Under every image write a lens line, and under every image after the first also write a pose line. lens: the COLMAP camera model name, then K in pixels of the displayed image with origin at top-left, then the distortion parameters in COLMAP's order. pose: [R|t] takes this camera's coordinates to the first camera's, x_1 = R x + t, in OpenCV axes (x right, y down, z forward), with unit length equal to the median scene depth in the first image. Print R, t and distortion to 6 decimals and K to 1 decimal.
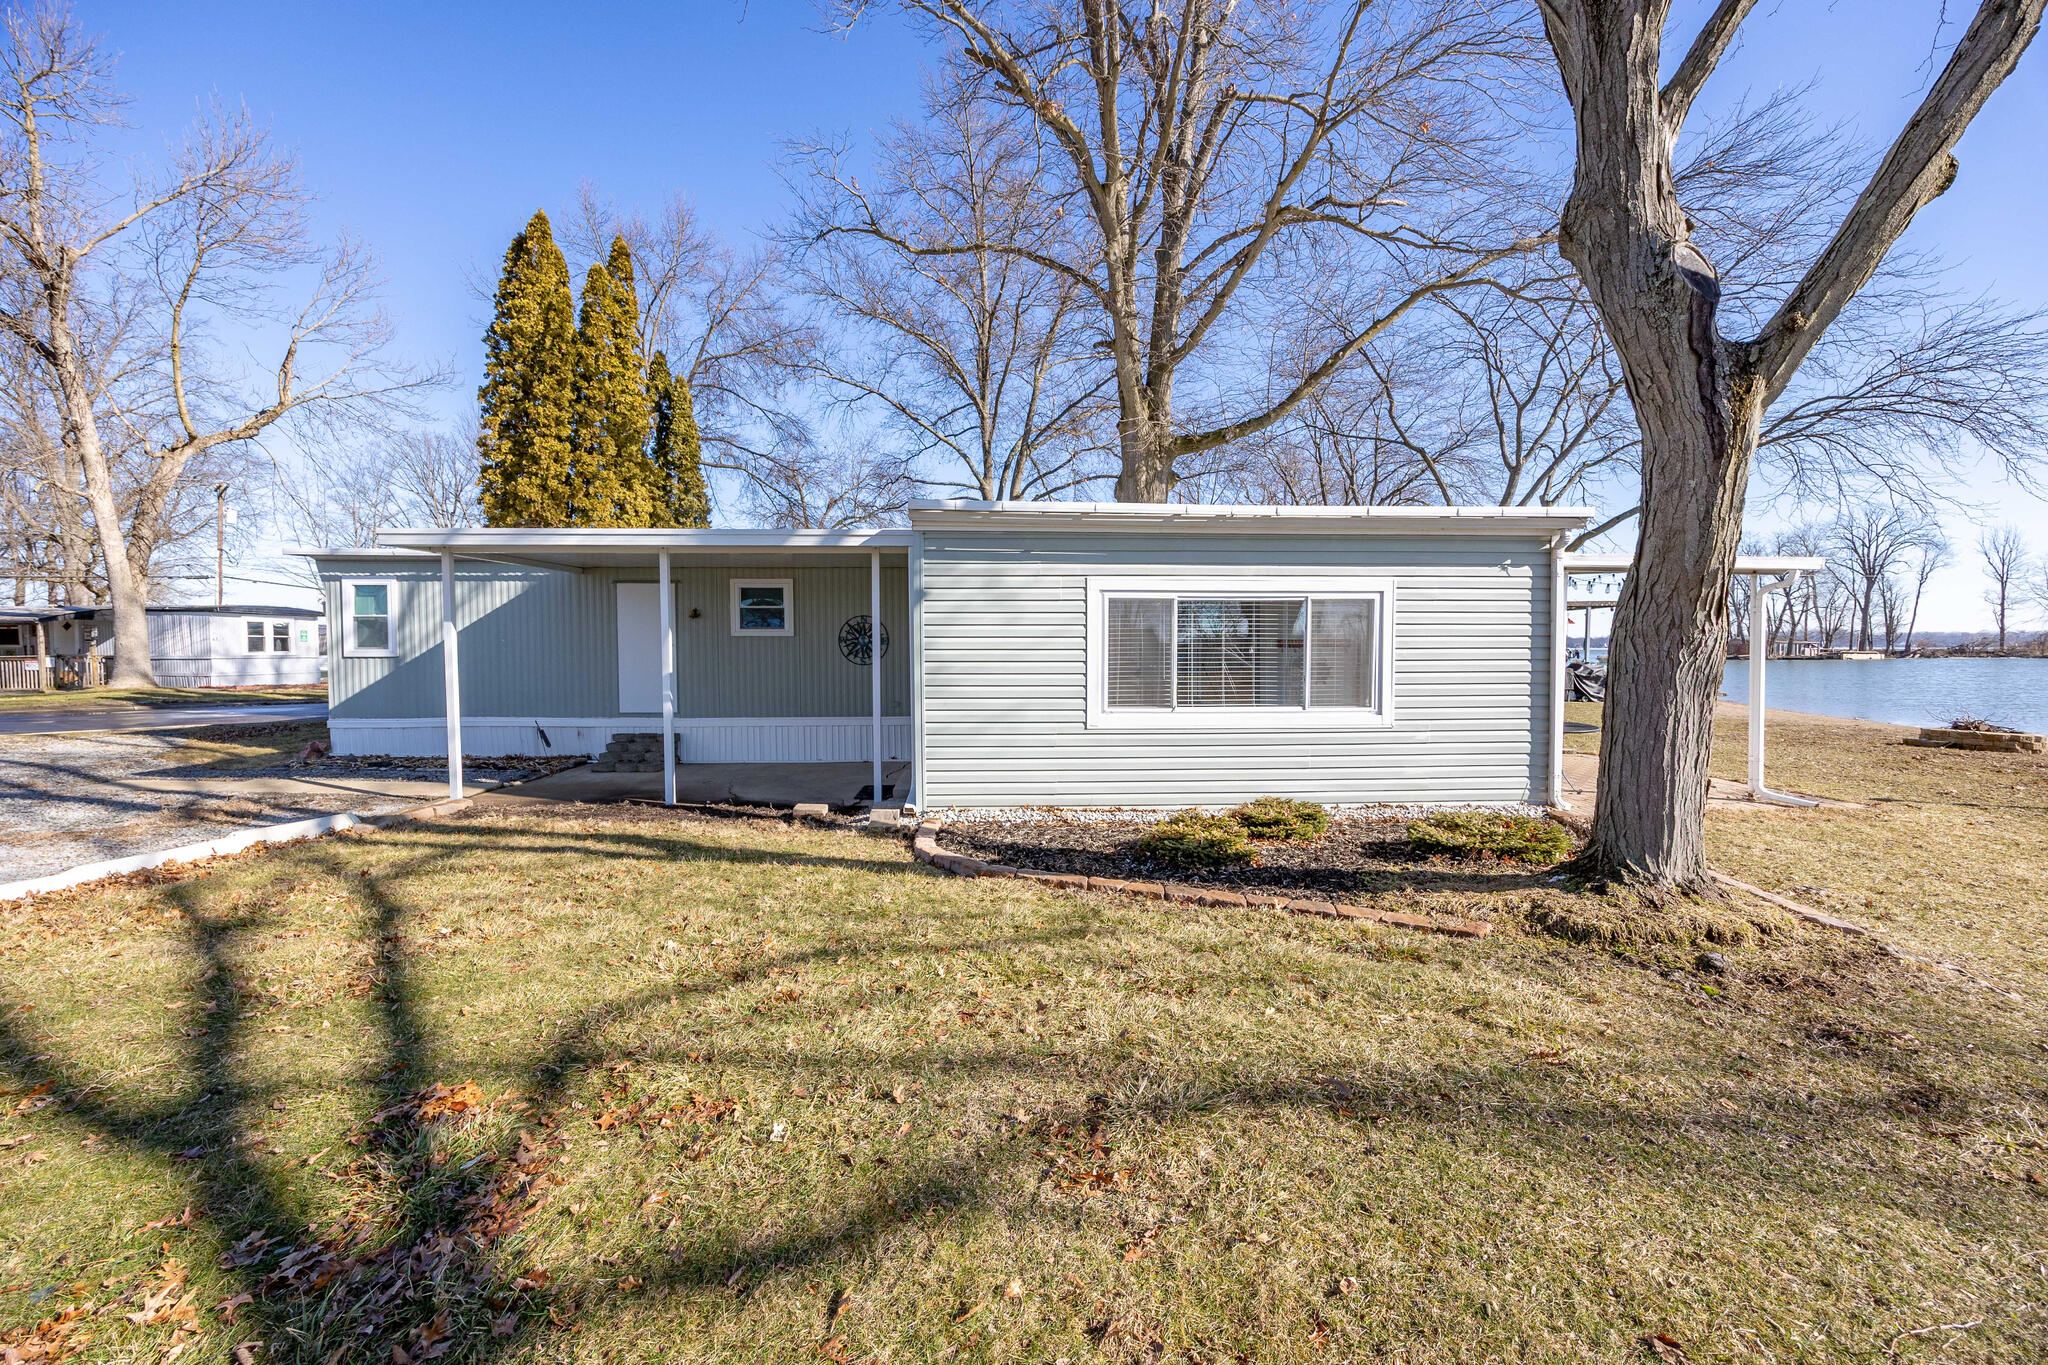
lens RADIAL K [[773.5, 0, 1030.2], [0, 773.5, 682.8], [0, 0, 1]] dist [-0.004603, 0.000522]
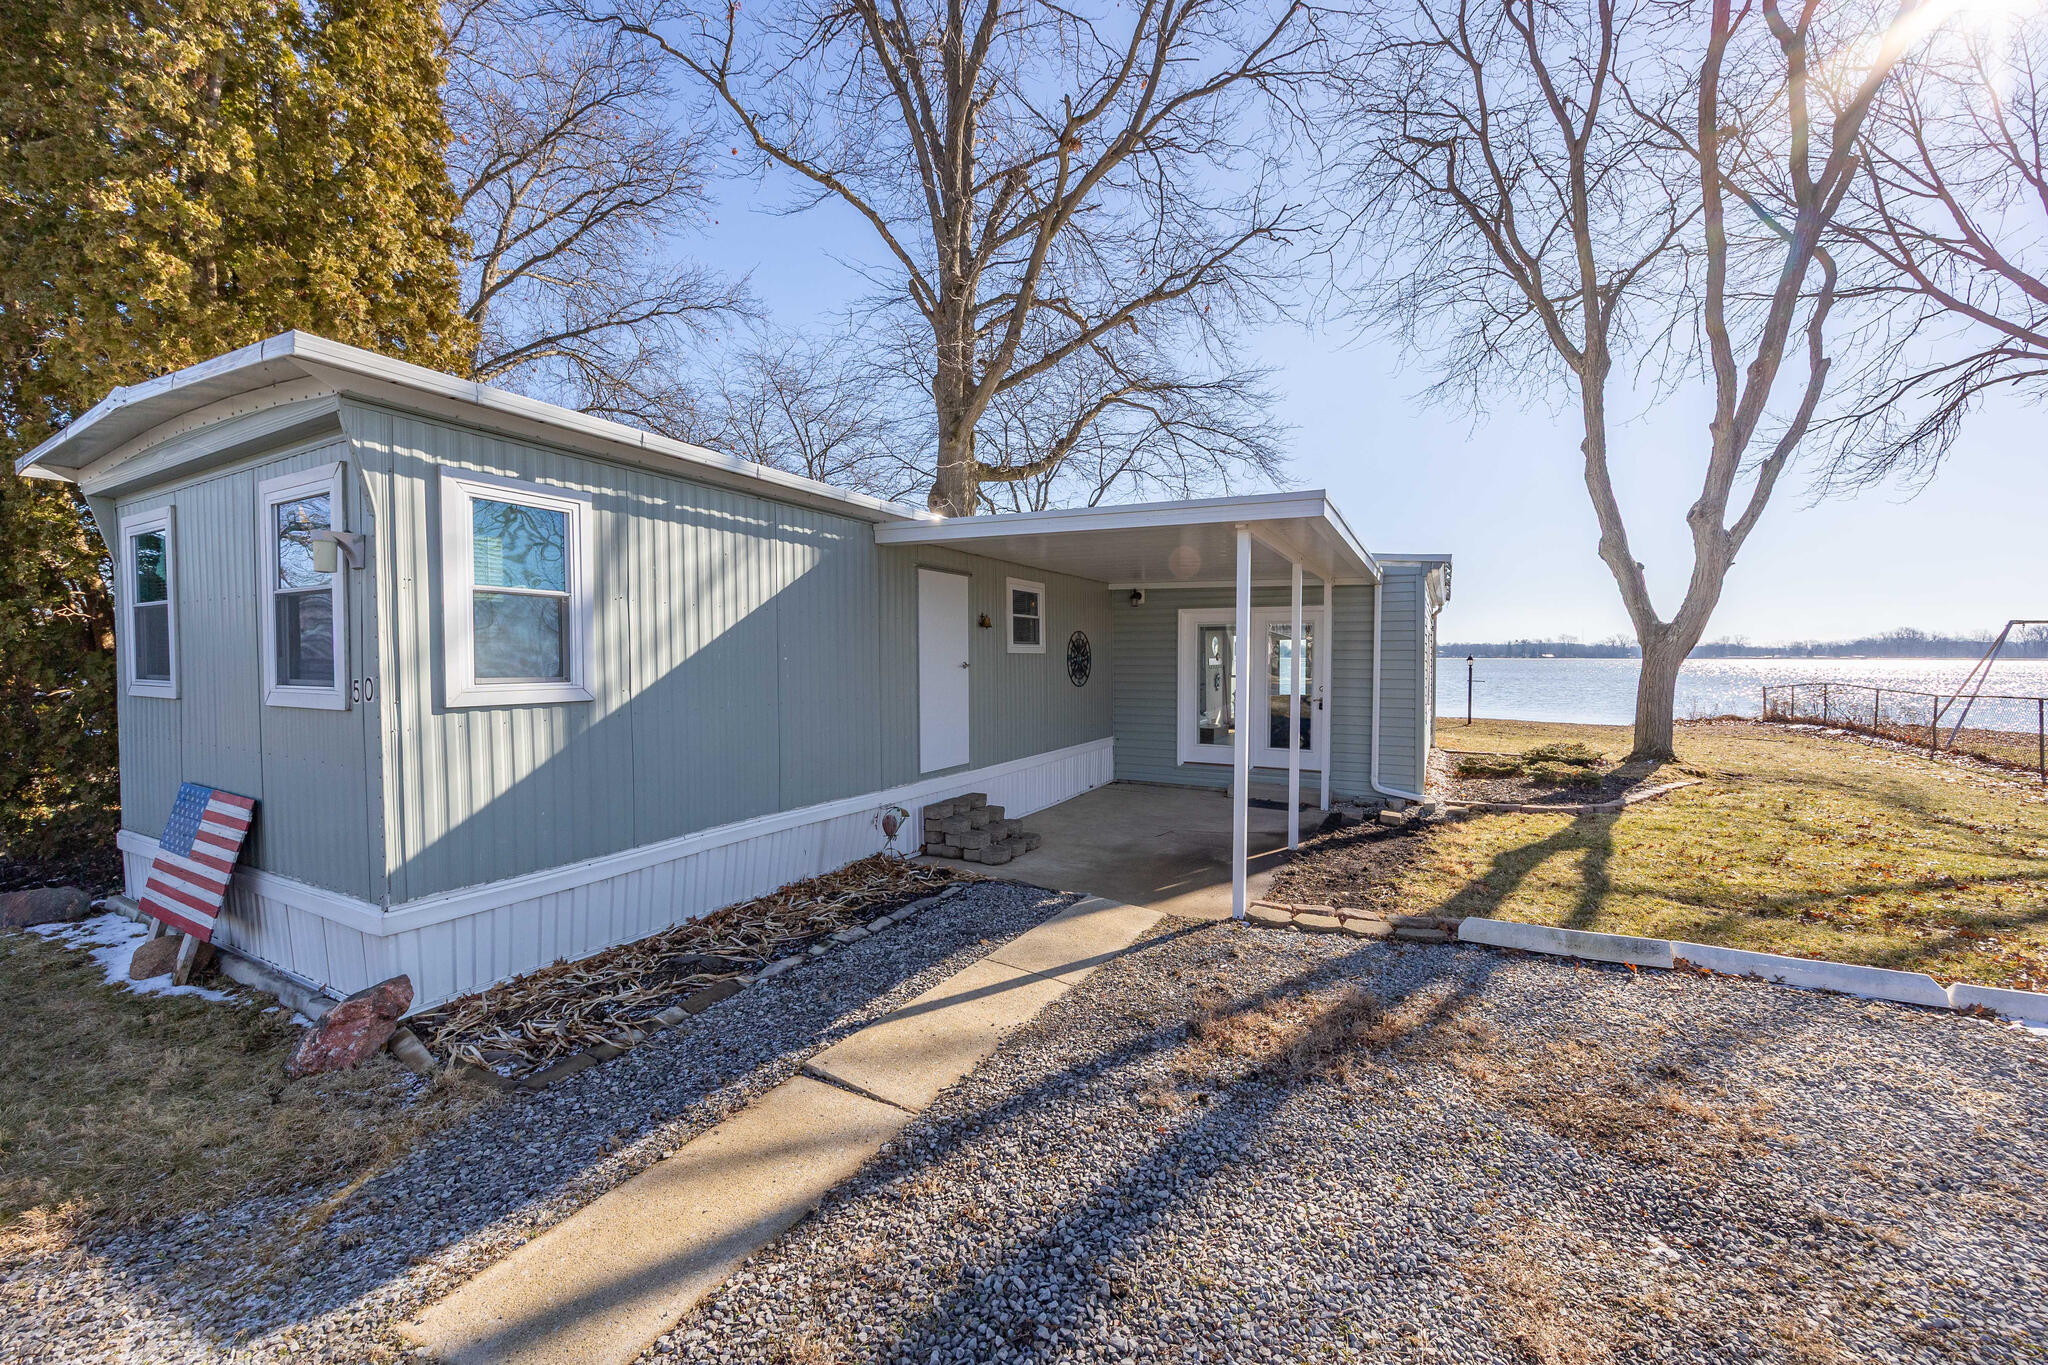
lens RADIAL K [[773.5, 0, 1030.2], [0, 773.5, 682.8], [0, 0, 1]] dist [-0.004603, 0.000522]
pose [[0.501611, -0.025426, 0.864720, -1.246631], [0.041836, 0.999111, 0.005109, -0.041520], [-0.864081, 0.033613, 0.502229, 0.726228]]
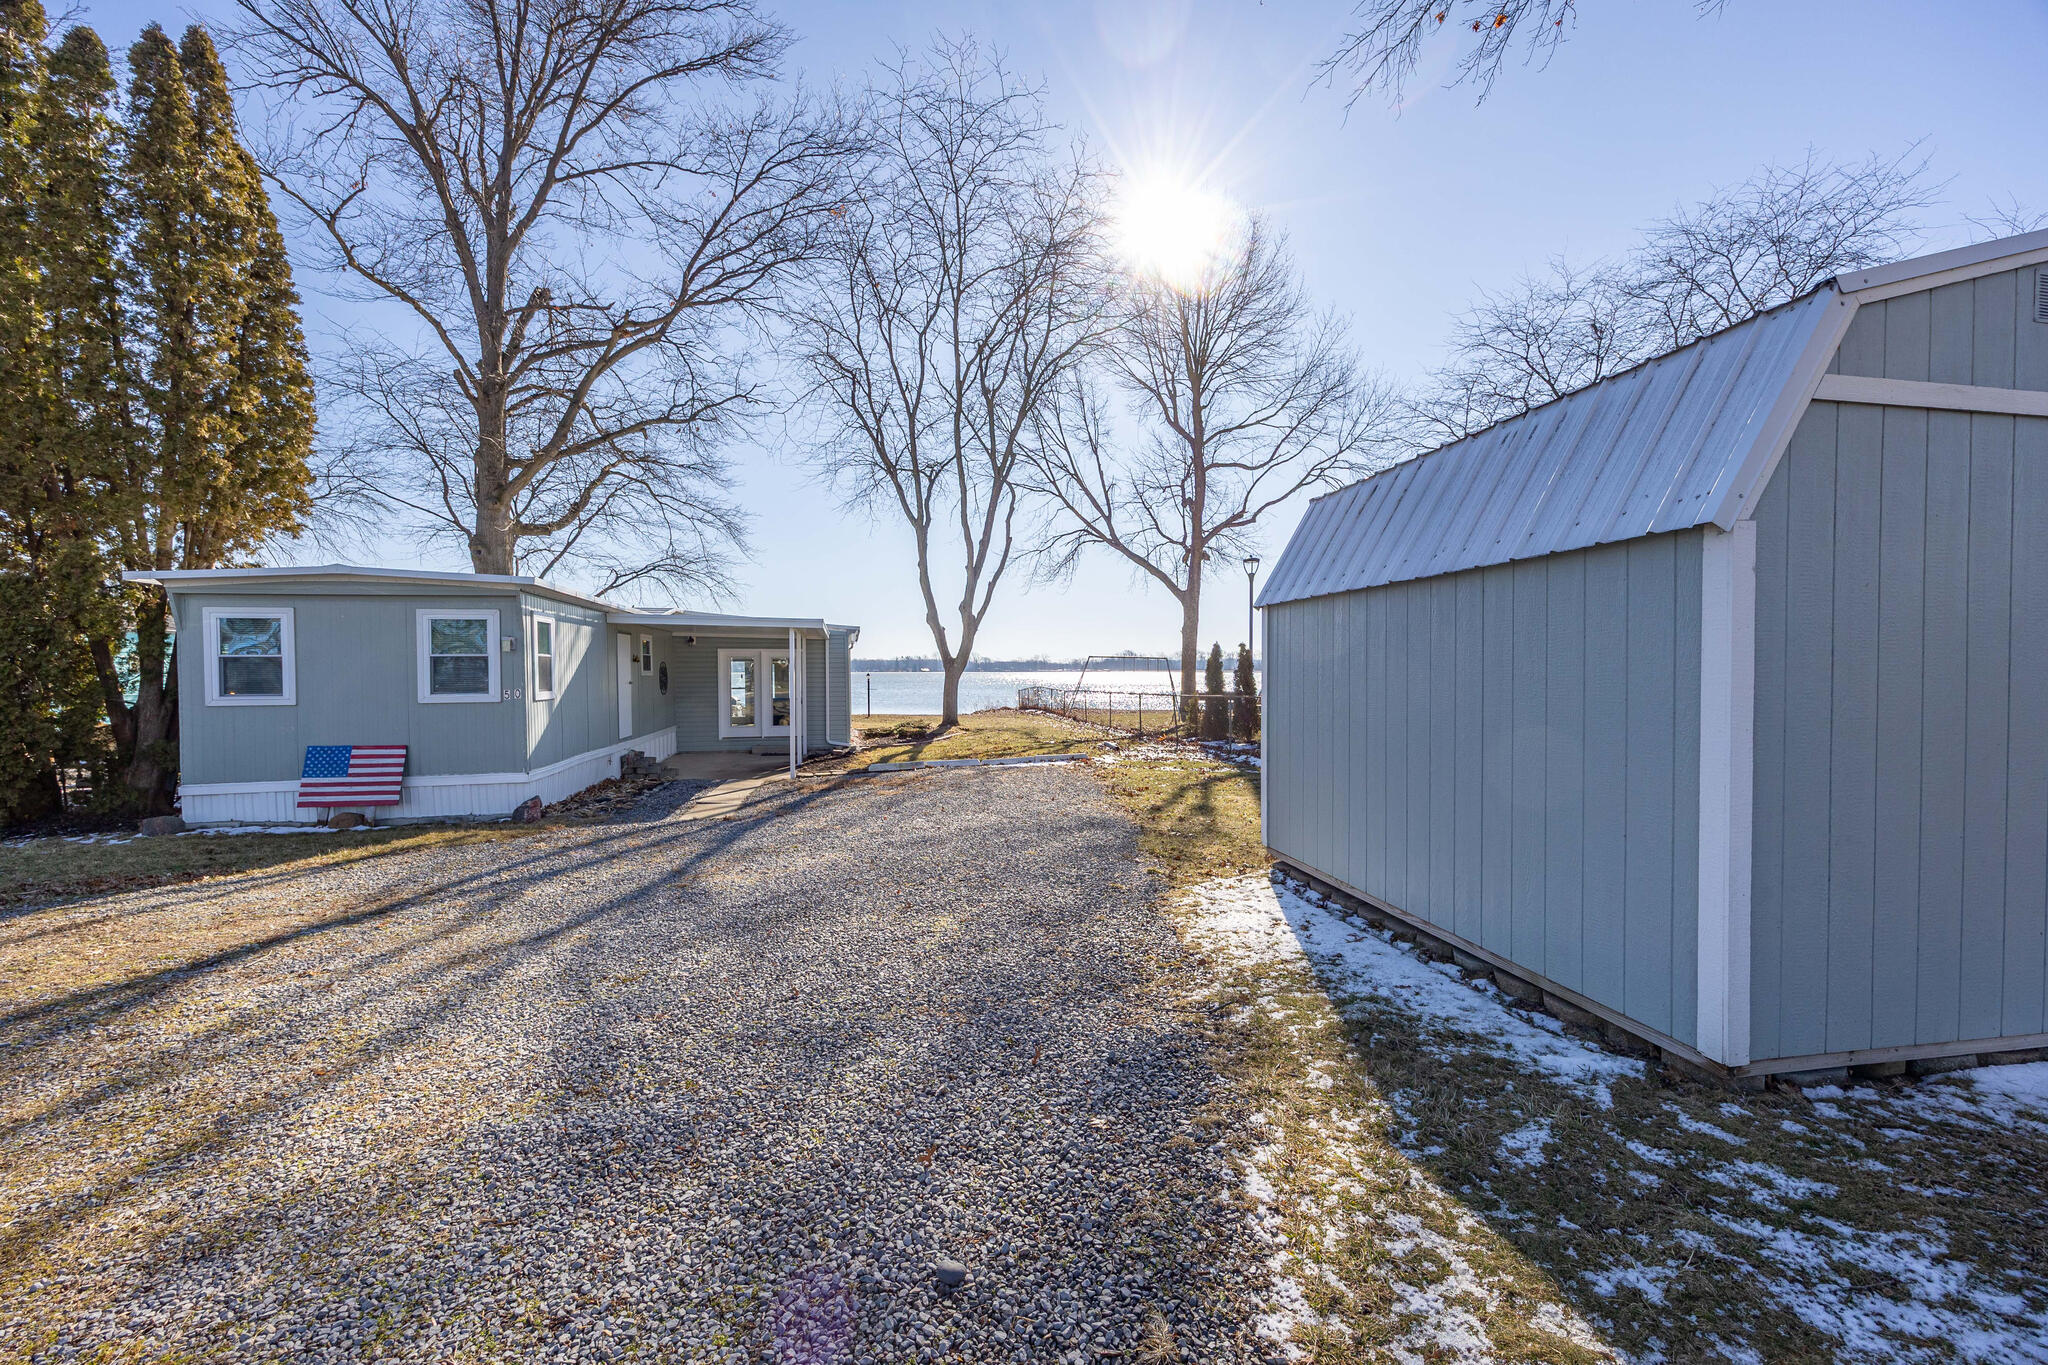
lens RADIAL K [[773.5, 0, 1030.2], [0, 773.5, 682.8], [0, 0, 1]] dist [-0.004603, 0.000522]
pose [[-0.198790, -0.012106, 0.979967, -2.254475], [0.053481, 0.998300, 0.023182, -0.052024], [-0.978582, 0.057018, -0.197805, 0.723252]]
